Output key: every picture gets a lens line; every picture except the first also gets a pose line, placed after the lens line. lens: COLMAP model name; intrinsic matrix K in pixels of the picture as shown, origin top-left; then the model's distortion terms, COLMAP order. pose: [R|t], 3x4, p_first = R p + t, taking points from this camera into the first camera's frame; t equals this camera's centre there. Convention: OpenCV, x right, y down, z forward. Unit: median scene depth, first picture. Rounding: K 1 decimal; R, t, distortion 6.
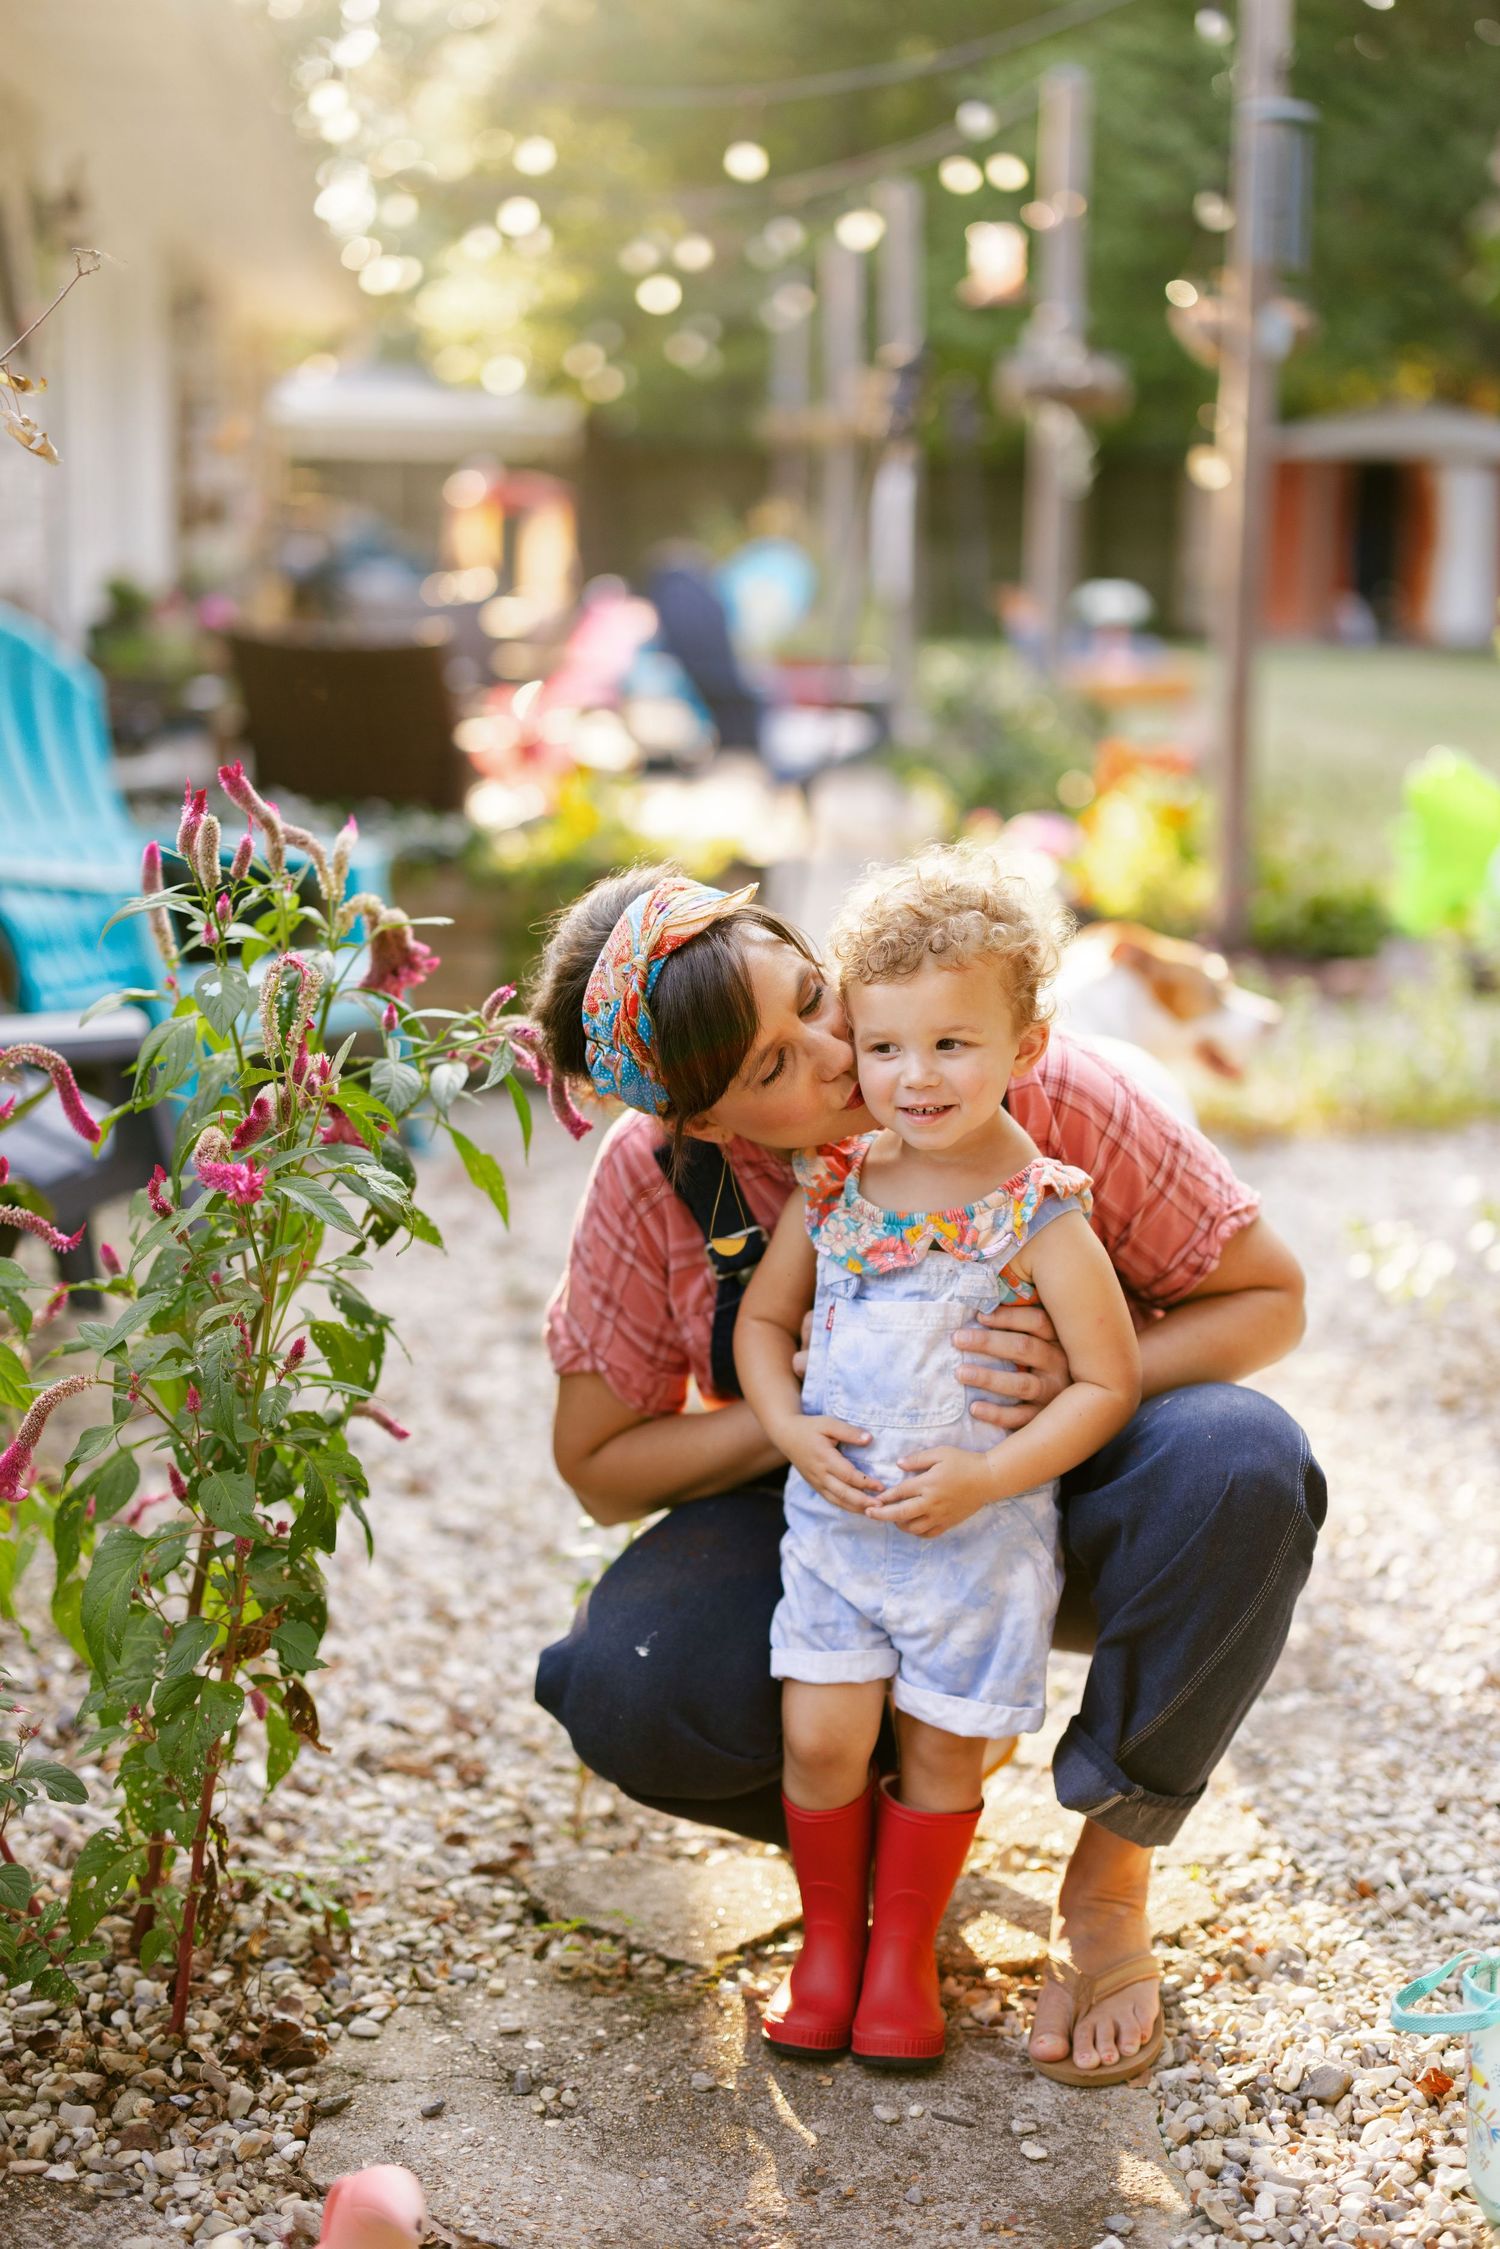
lens RADIAL K [[3273.6, 0, 682.7], [0, 3273.6, 1049.4], [0, 0, 1]] dist [0.020689, 0.038367]
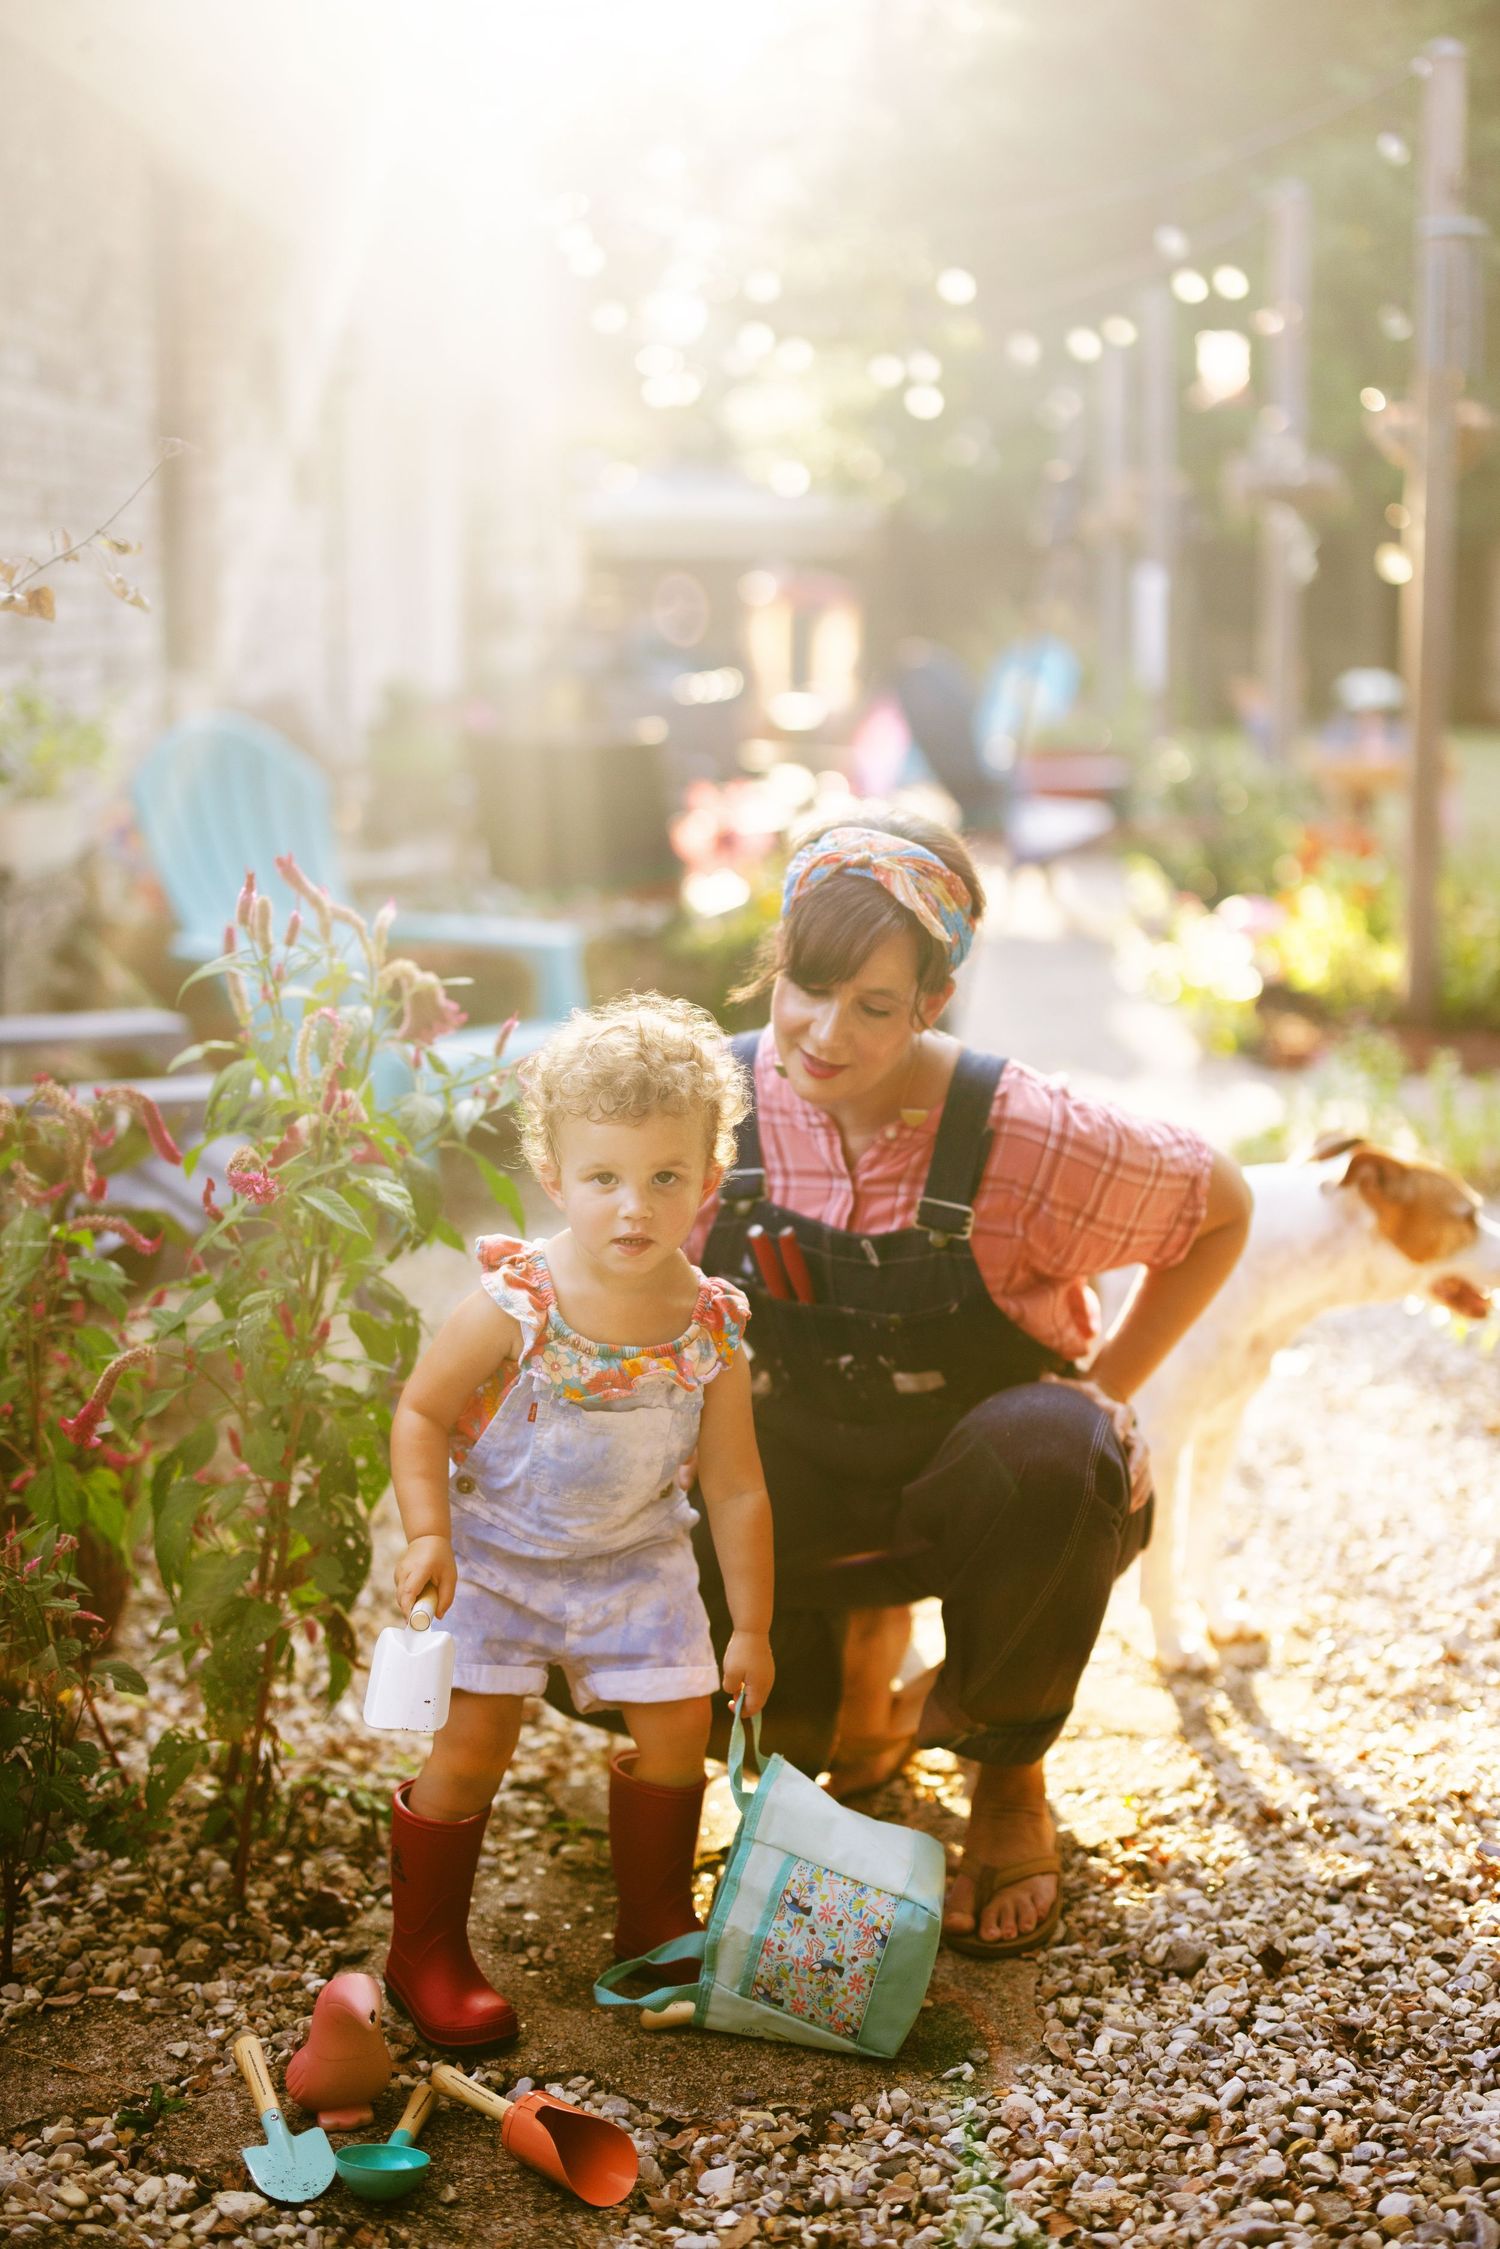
lens RADIAL K [[3273.6, 0, 682.7], [0, 3273.6, 1049.4], [0, 0, 1]] dist [0.020689, 0.038367]
pose [[0.994297, -0.004172, -0.106567, 0.132934], [0.001250, 0.999622, -0.027475, 0.018675], [0.106641, 0.027185, 0.993926, -0.185917]]
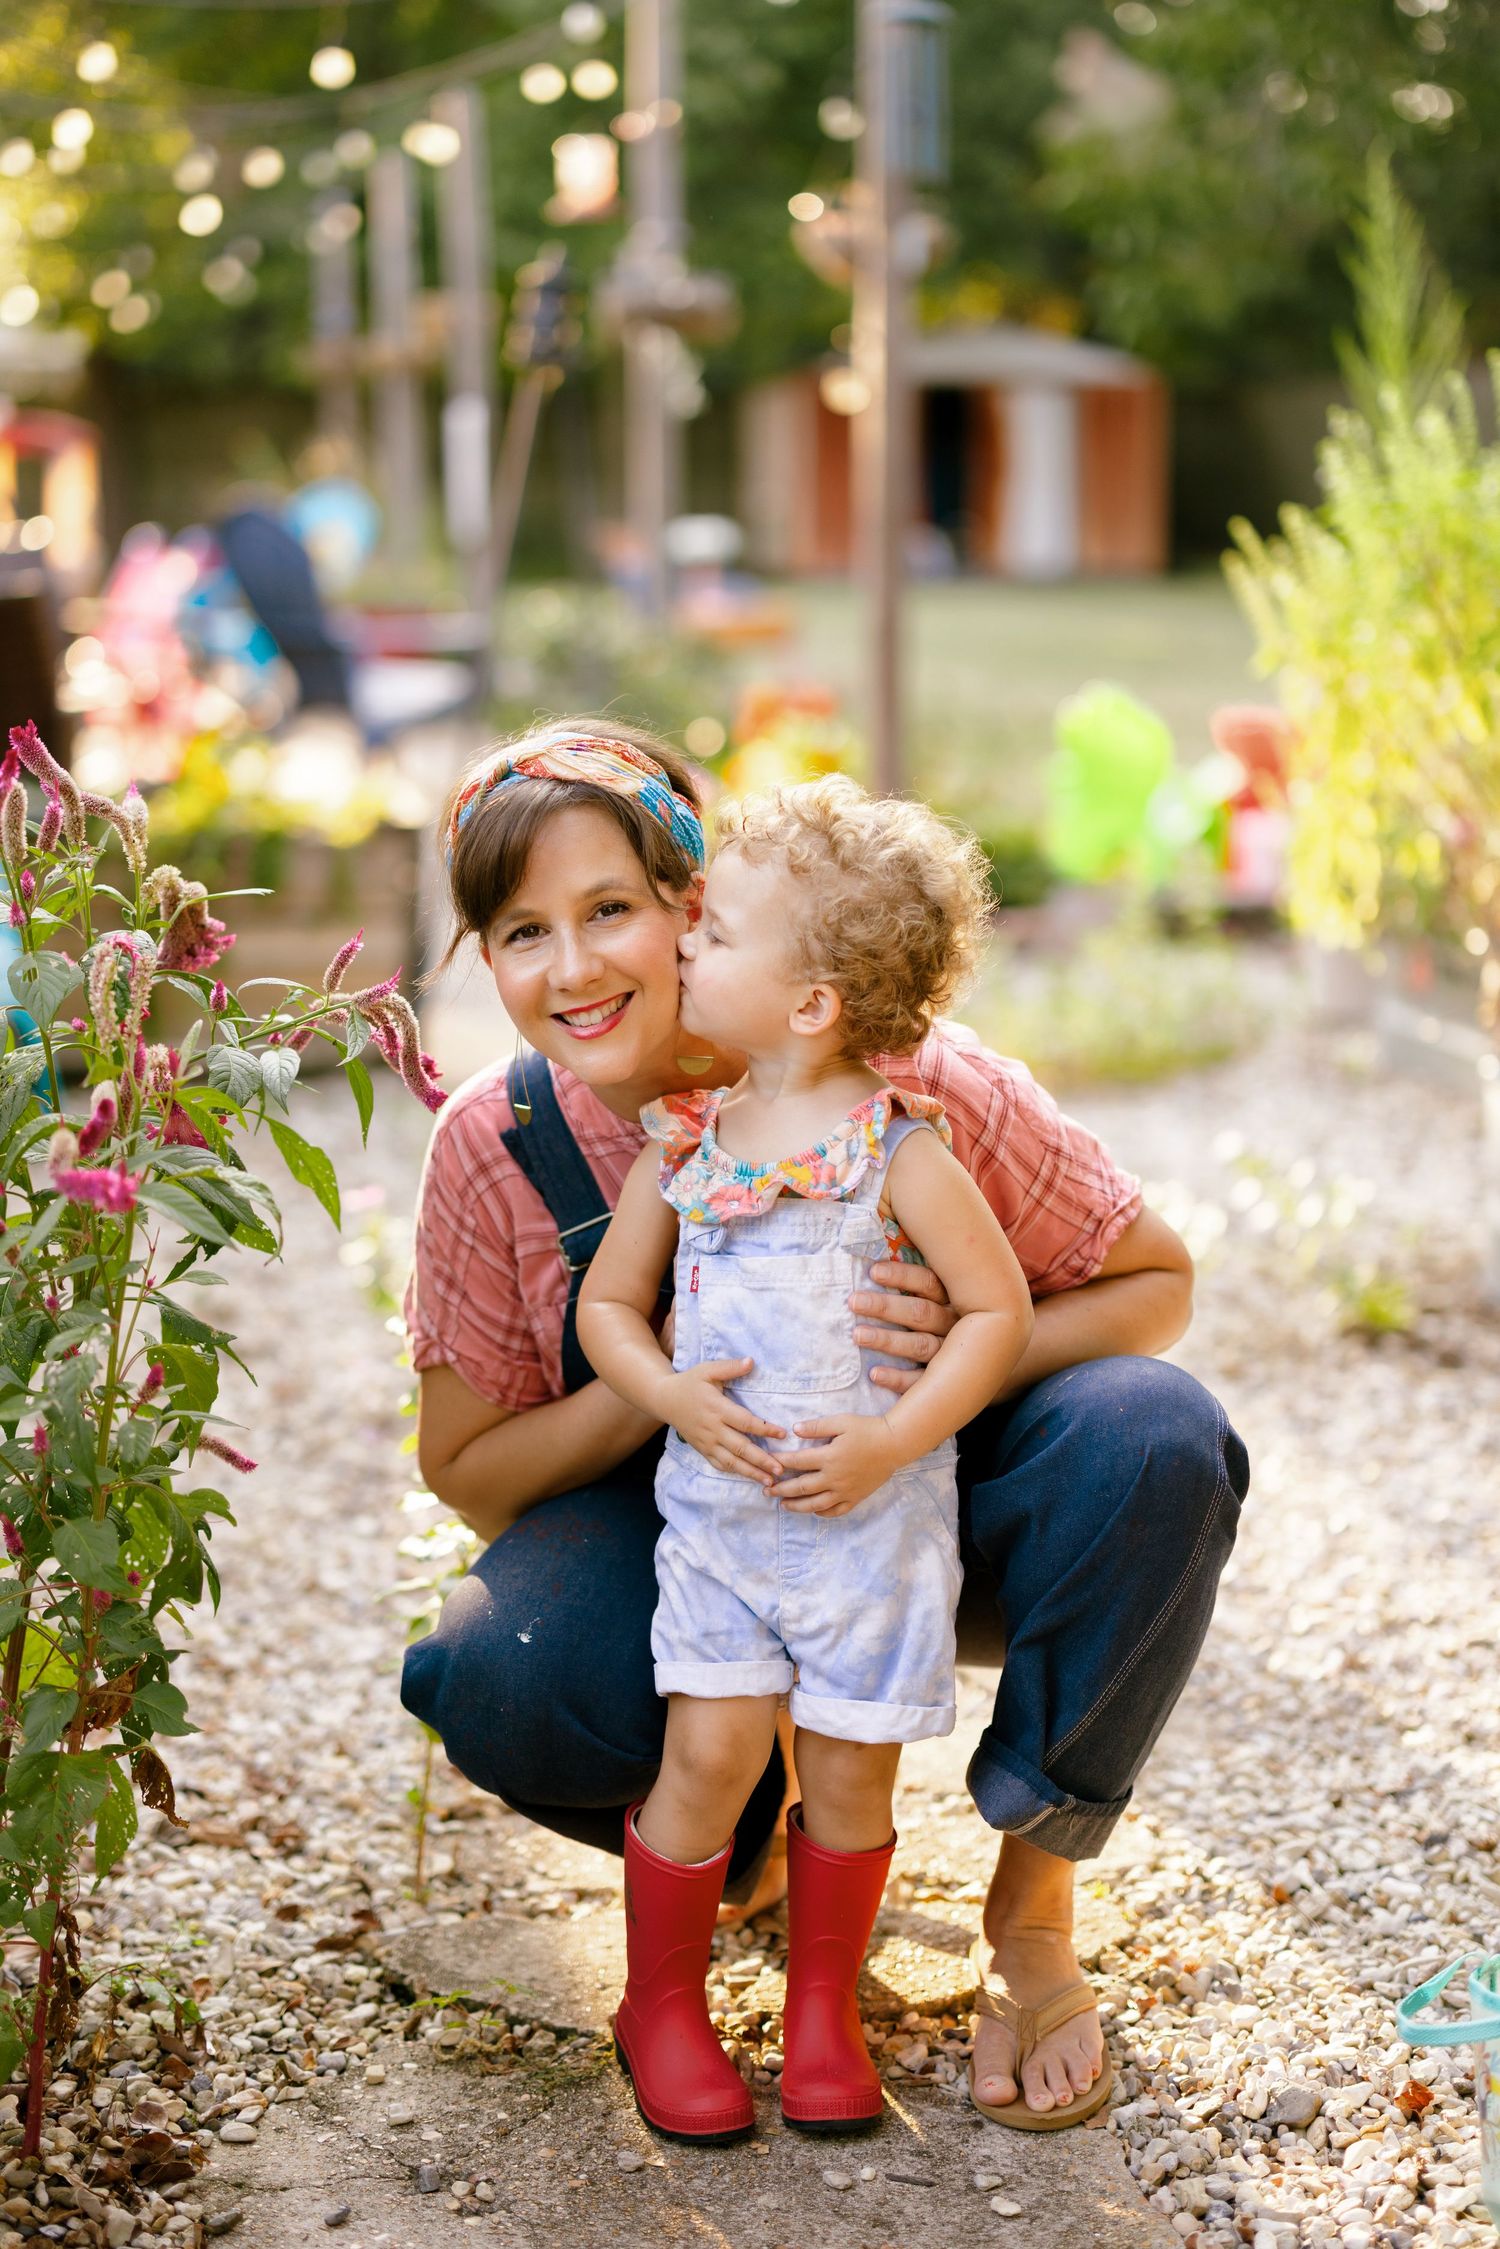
lens RADIAL K [[3513.0, 0, 658.7], [0, 3513.0, 998.6], [0, 0, 1]] dist [0.041632, -0.042626]
pose [[0.990495, -0.039228, 0.131837, -0.094688], [0.040292, 0.999173, -0.005407, -0.000620], [-0.131516, 0.010667, 0.991257, 0.027581]]
